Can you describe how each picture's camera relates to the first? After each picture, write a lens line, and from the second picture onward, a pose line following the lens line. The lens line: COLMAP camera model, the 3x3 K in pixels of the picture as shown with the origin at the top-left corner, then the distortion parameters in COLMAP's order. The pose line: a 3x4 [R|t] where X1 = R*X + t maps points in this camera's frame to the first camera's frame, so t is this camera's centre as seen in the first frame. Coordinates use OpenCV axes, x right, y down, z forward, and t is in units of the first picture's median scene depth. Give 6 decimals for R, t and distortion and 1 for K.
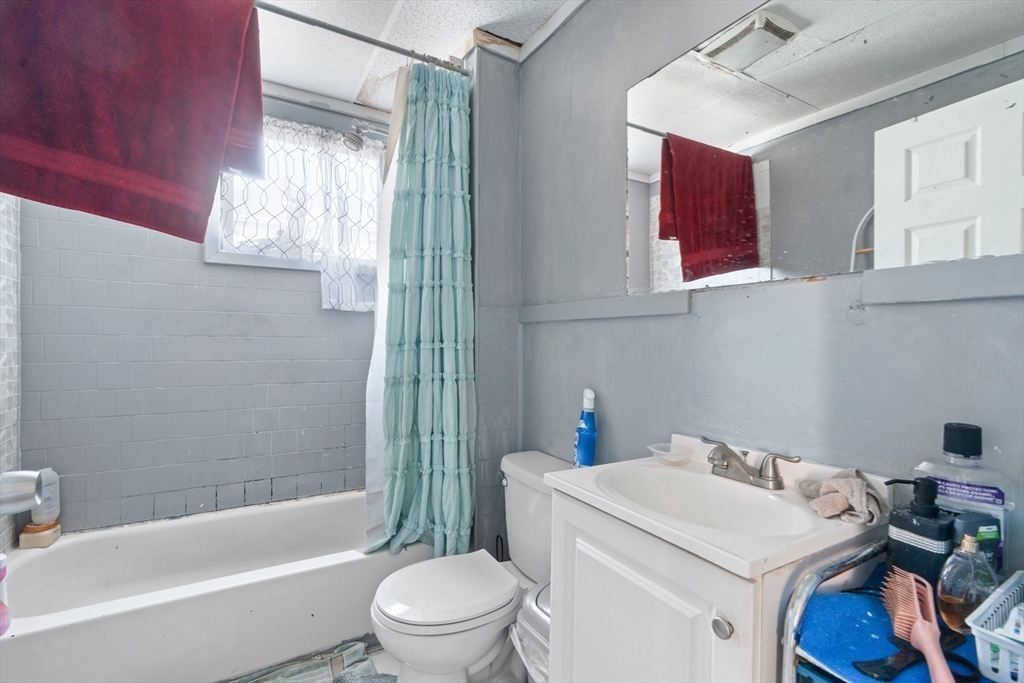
lens RADIAL K [[470.1, 0, 508.6], [0, 470.1, 337.3], [0, 0, 1]] dist [-0.035534, 0.000716]
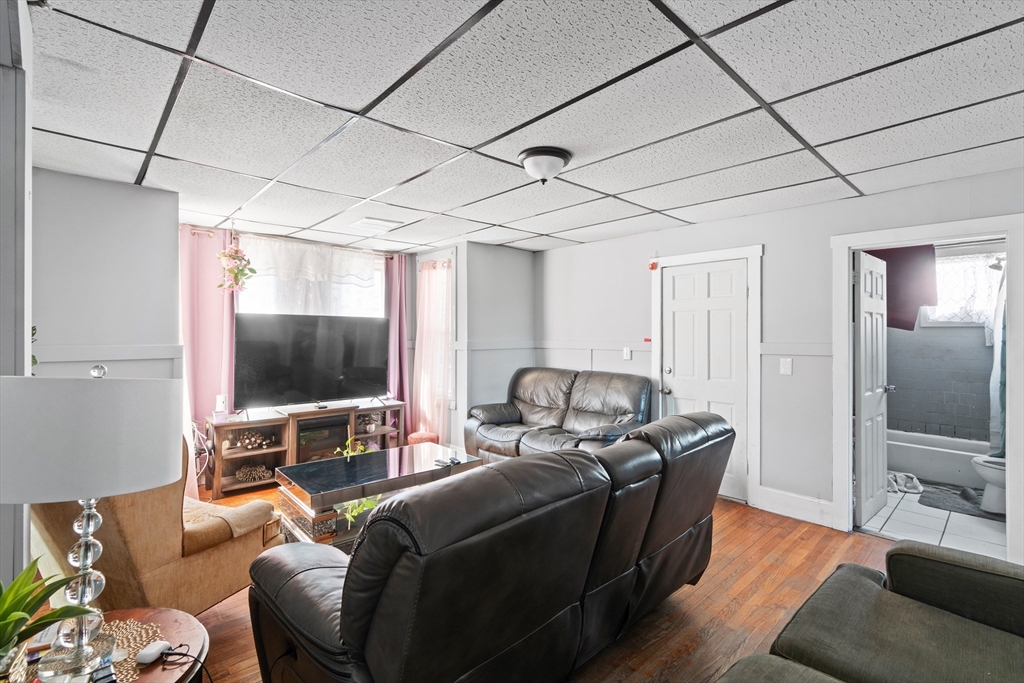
lens RADIAL K [[470.1, 0, 510.6], [0, 470.1, 334.9], [0, 0, 1]] dist [-0.035534, 0.000716]
pose [[0.202625, -0.003347, -0.979251, 1.128809], [0.003515, 0.999990, -0.002691, -0.115954], [0.979250, -0.002897, 0.202635, -1.431583]]
